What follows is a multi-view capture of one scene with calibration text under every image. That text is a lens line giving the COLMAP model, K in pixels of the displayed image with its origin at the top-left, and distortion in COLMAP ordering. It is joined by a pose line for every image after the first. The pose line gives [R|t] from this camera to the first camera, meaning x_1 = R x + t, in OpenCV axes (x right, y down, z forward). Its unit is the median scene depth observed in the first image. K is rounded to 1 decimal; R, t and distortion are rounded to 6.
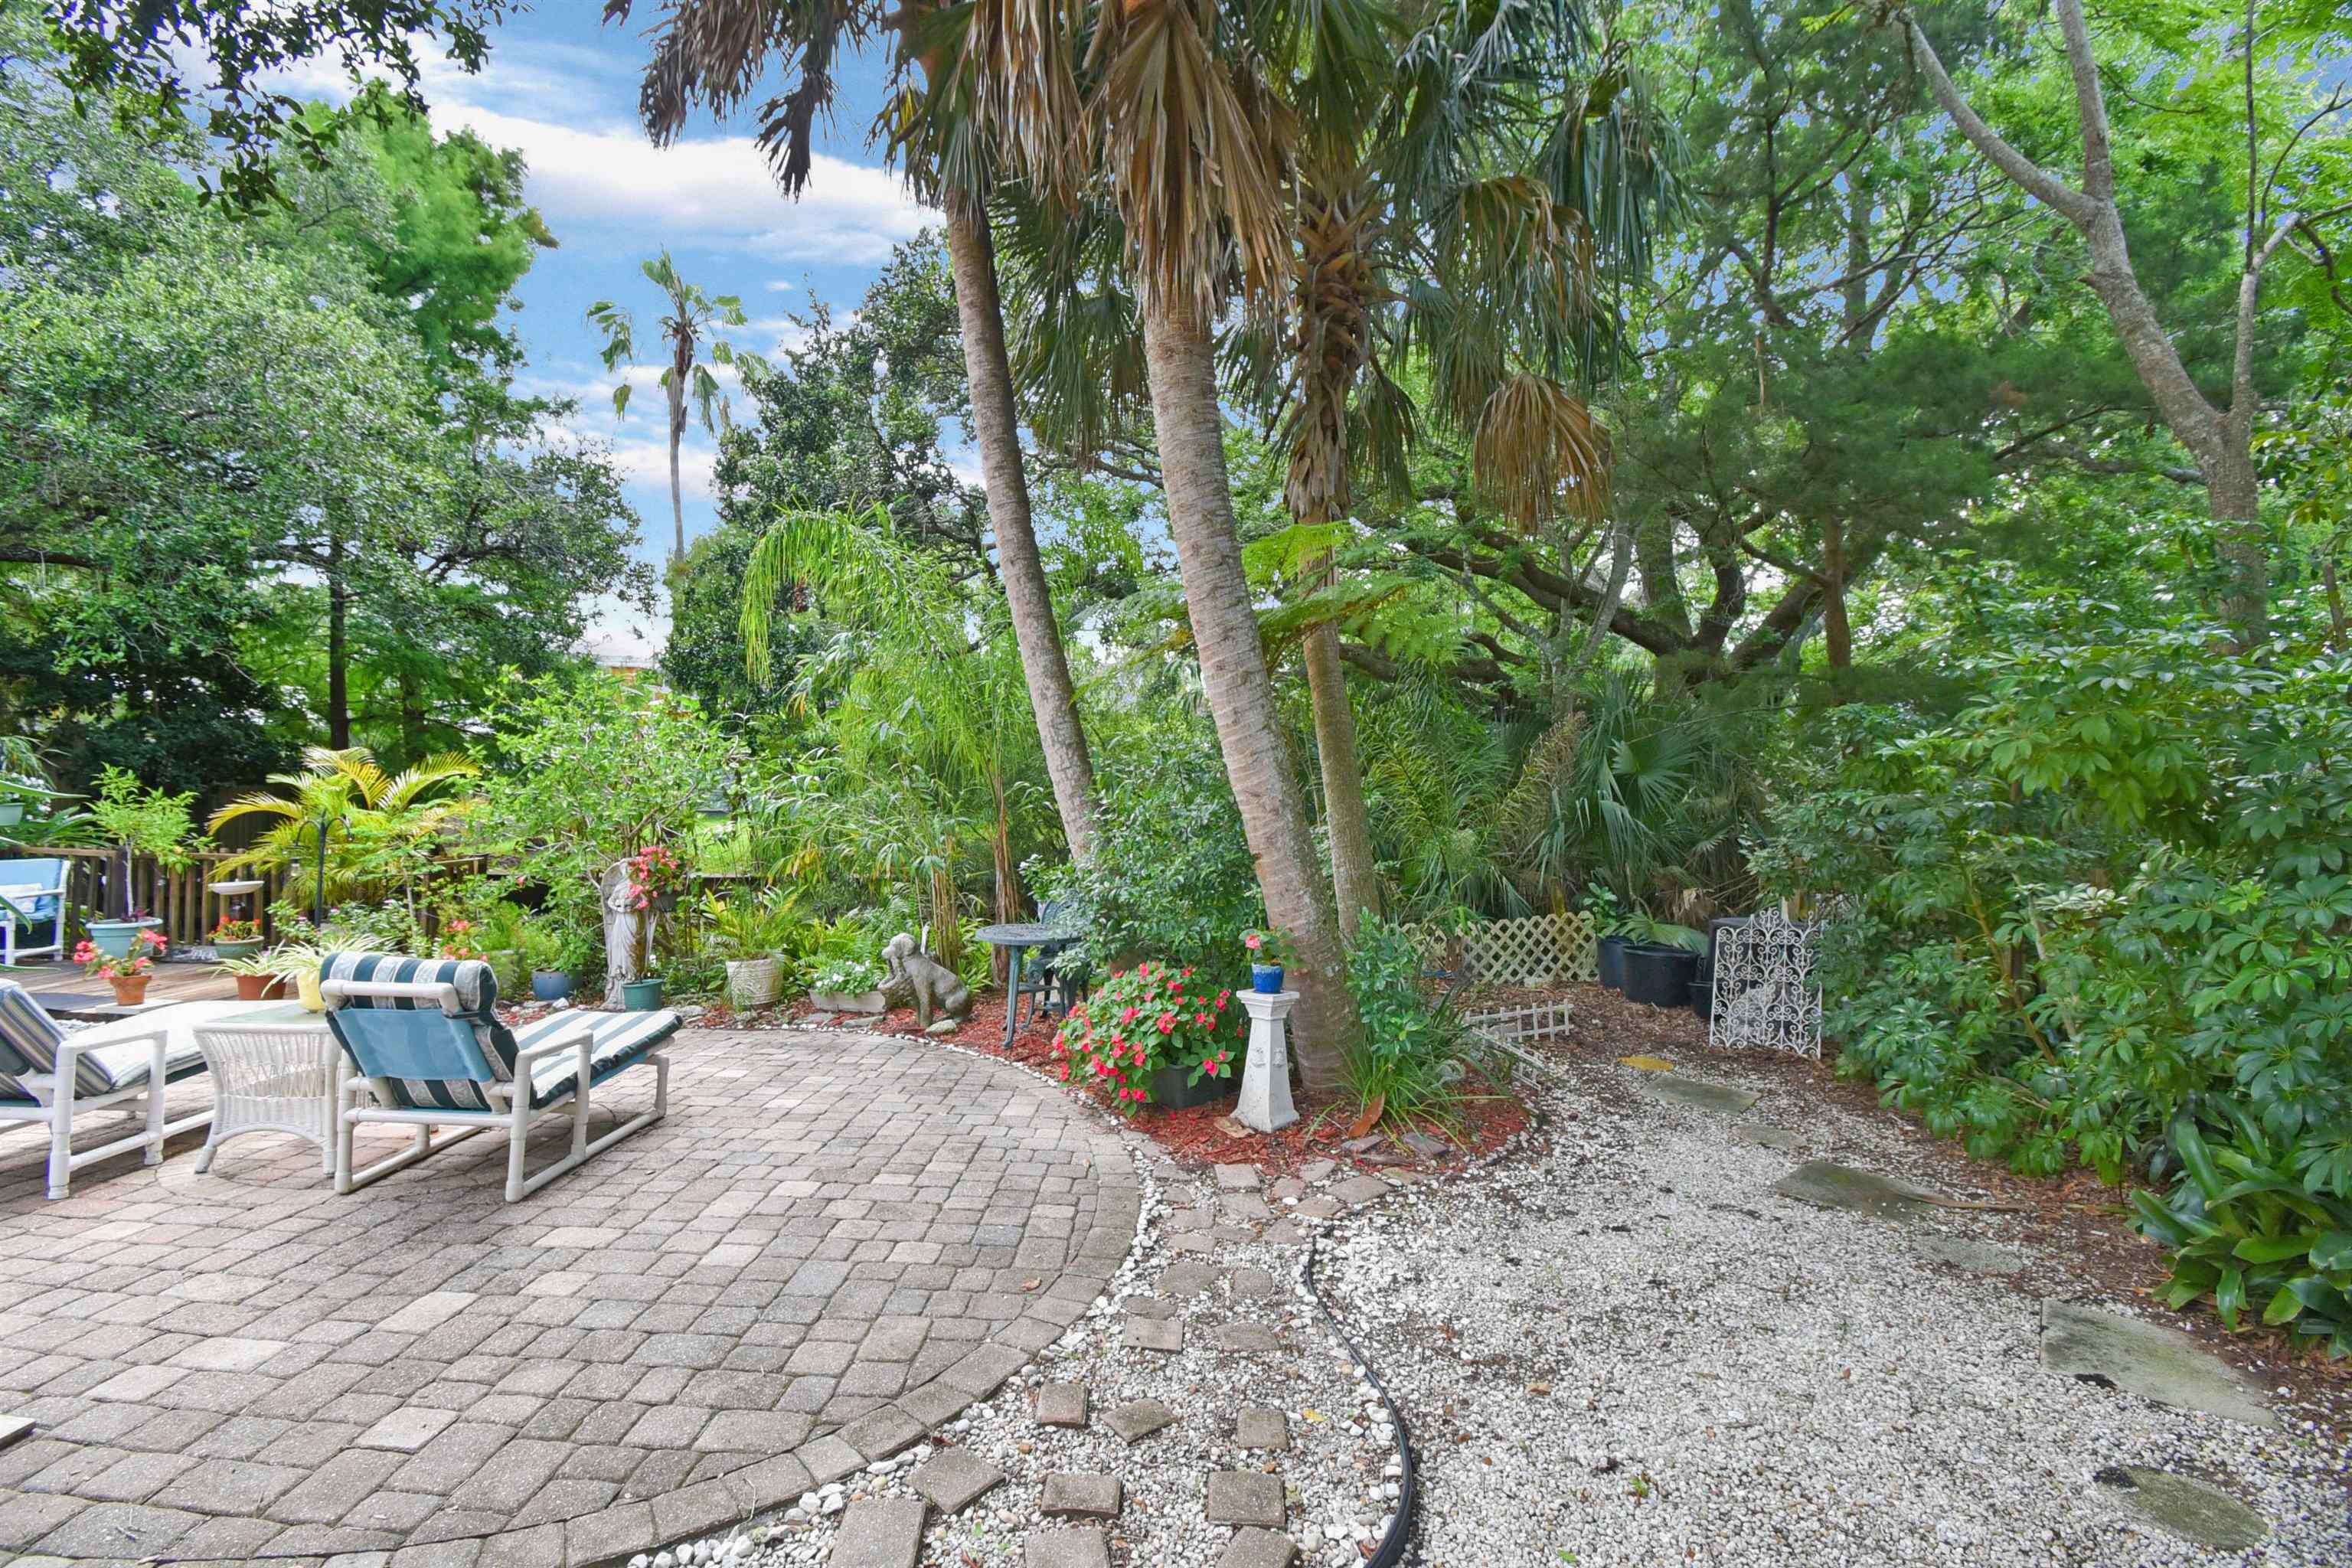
lens RADIAL K [[1058.2, 0, 1160.9], [0, 1058.2, 769.6], [0, 0, 1]] dist [-0.010045, -0.005710]
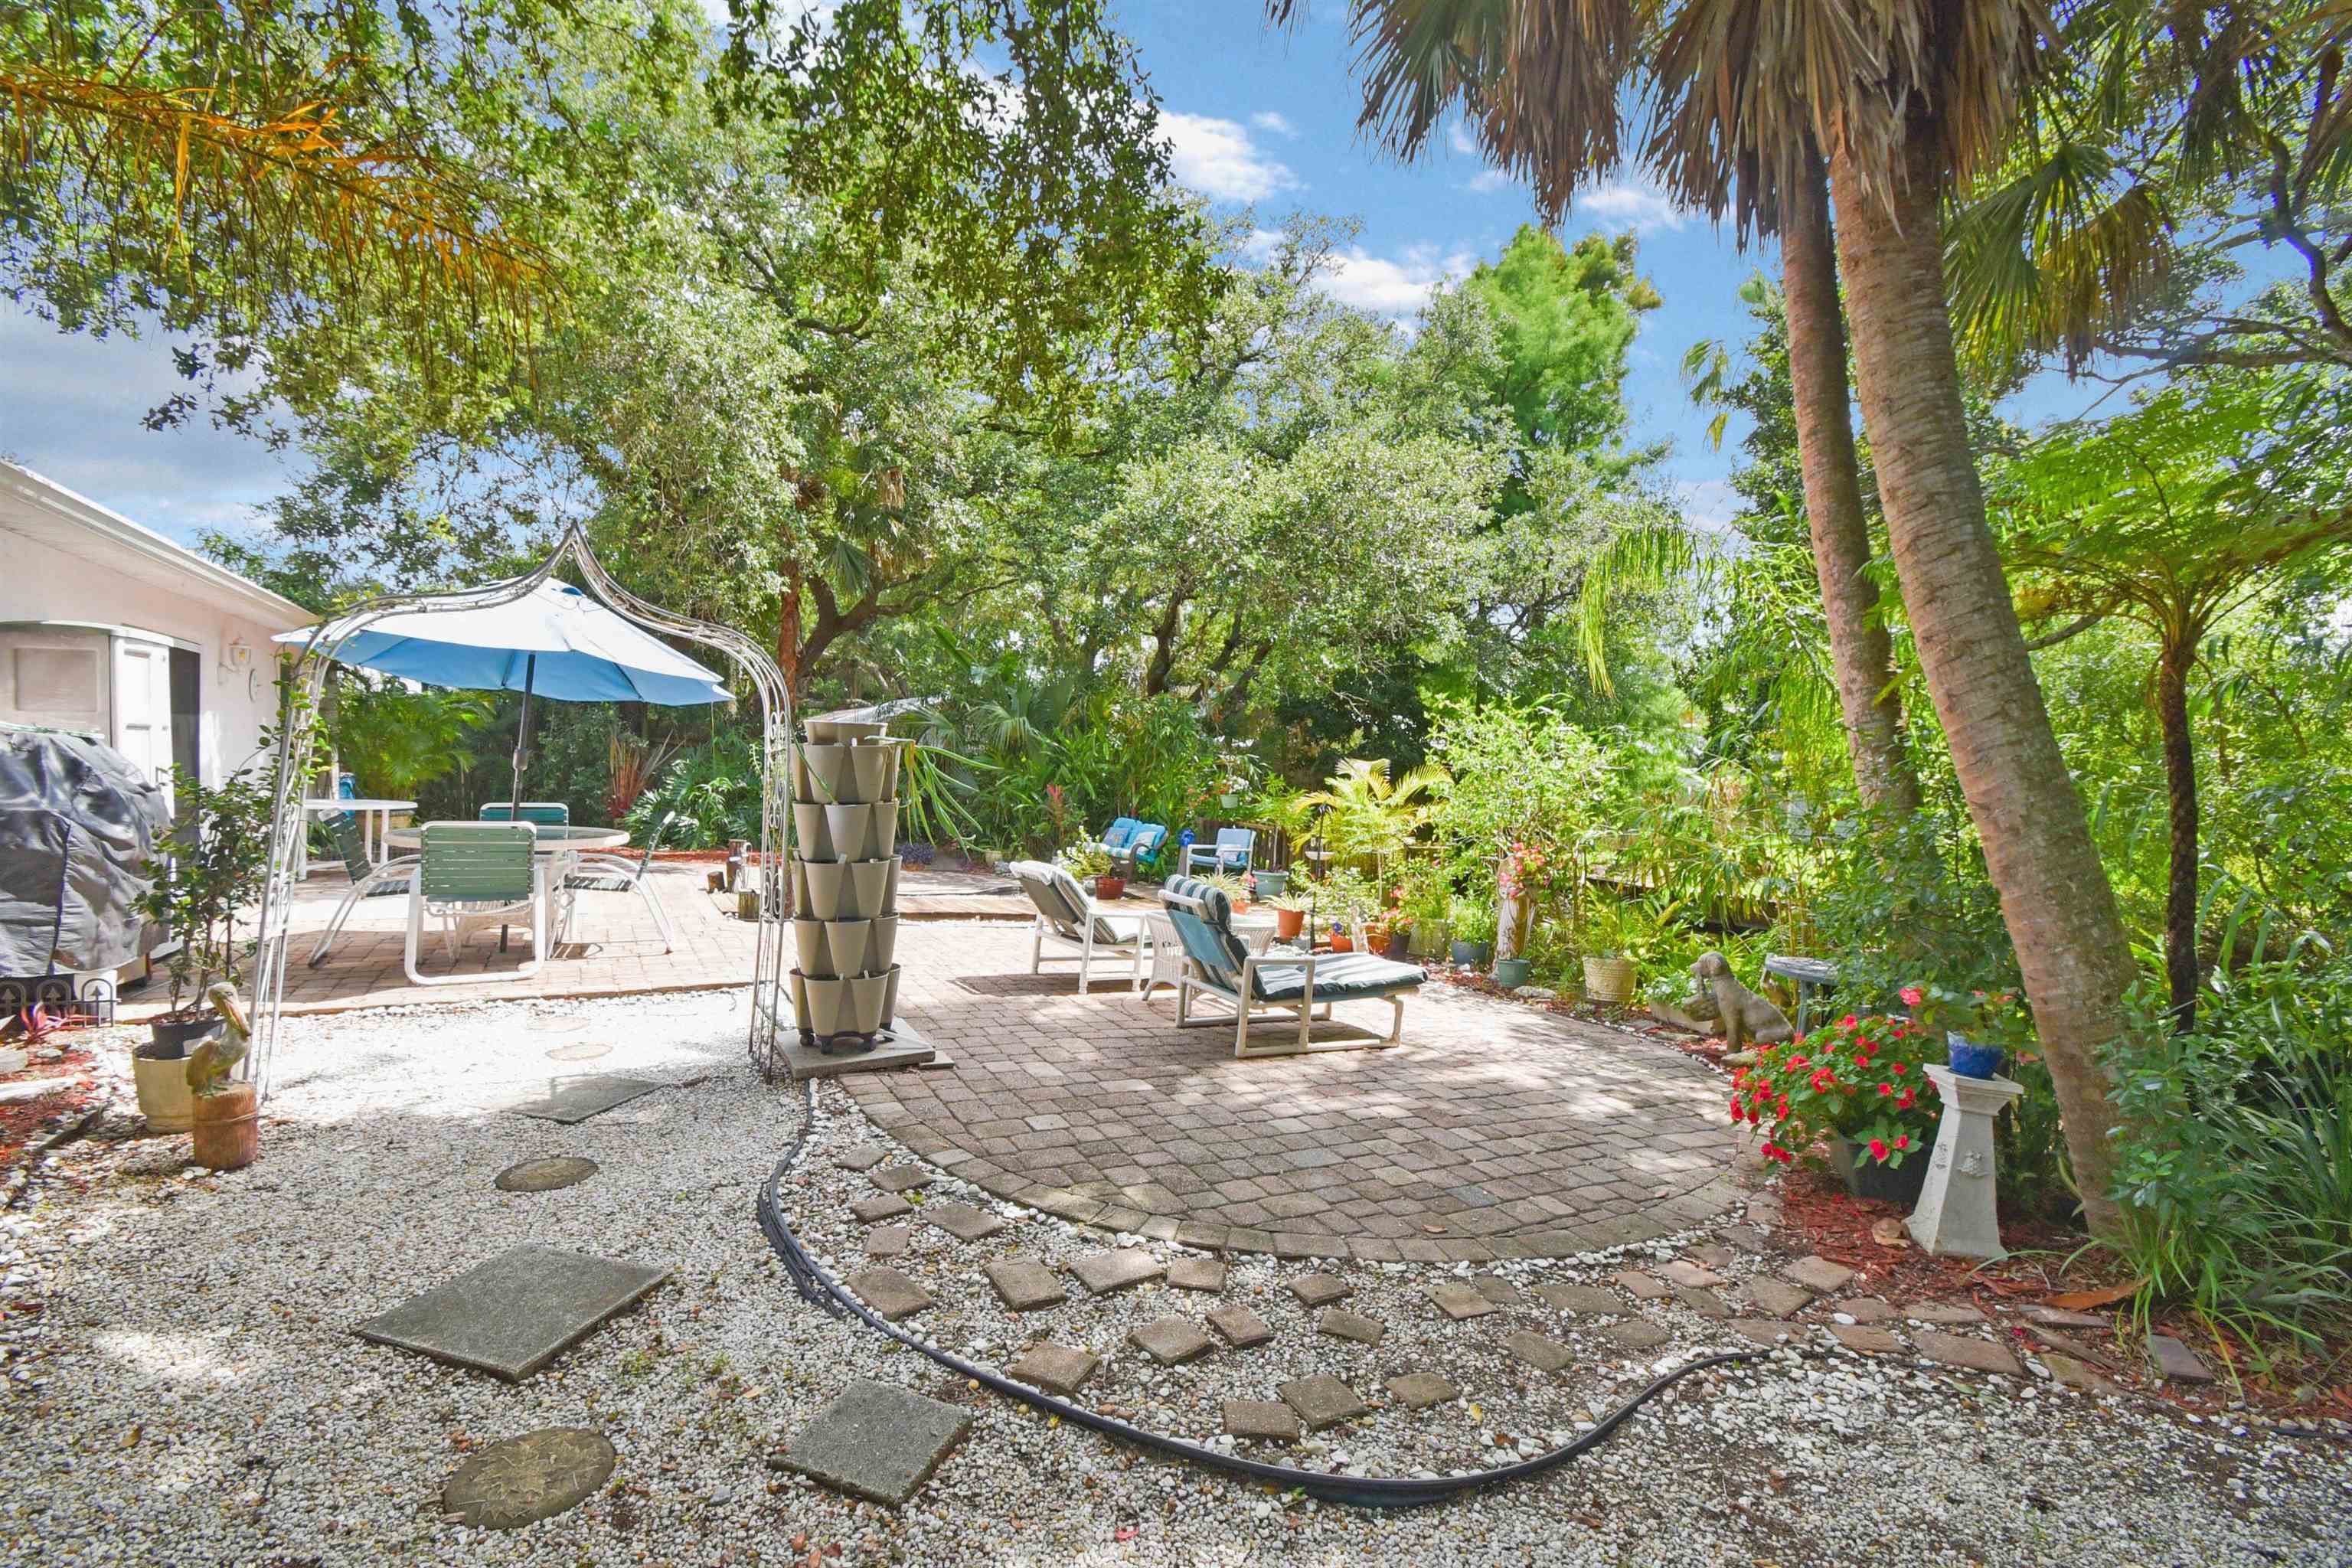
lens RADIAL K [[1058.2, 0, 1157.1], [0, 1058.2, 774.6], [0, 0, 1]] dist [-0.010045, -0.005710]
pose [[0.473191, 0.008590, -0.880918, 0.554738], [-0.028438, 0.999580, -0.005528, 0.024014], [0.880501, 0.027668, 0.473237, 0.169796]]
